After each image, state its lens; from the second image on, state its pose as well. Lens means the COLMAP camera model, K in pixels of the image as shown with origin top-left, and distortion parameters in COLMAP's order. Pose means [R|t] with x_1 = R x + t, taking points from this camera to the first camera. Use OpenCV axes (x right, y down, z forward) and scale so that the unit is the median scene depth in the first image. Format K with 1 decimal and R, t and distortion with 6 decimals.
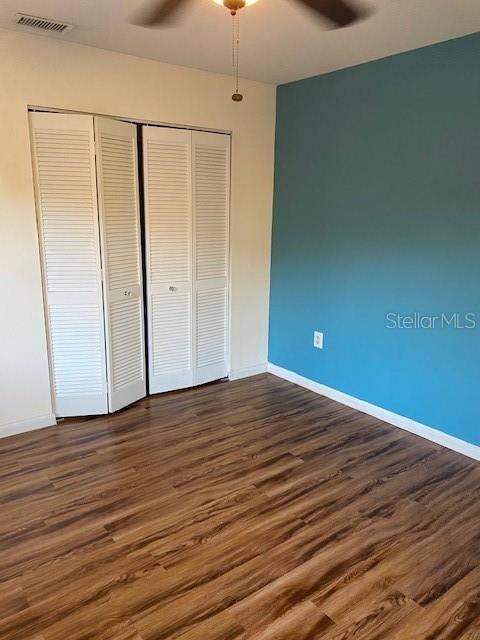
lens RADIAL K [[494.2, 0, 240.0], [0, 494.2, 320.1], [0, 0, 1]] dist [-0.000603, -0.003209]
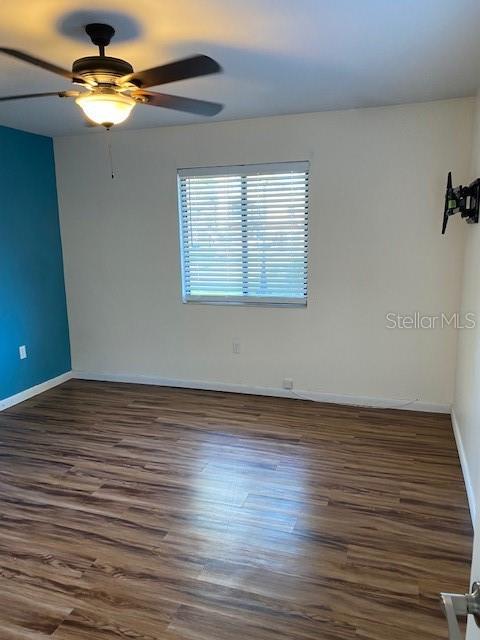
lens RADIAL K [[494.2, 0, 240.1], [0, 494.2, 320.0], [0, 0, 1]] dist [-0.000603, -0.003209]
pose [[-0.554153, -0.160799, 0.816736, -1.192150], [0.200948, 0.926305, 0.318714, -0.300994], [-0.807796, 0.340737, -0.481002, 1.113968]]
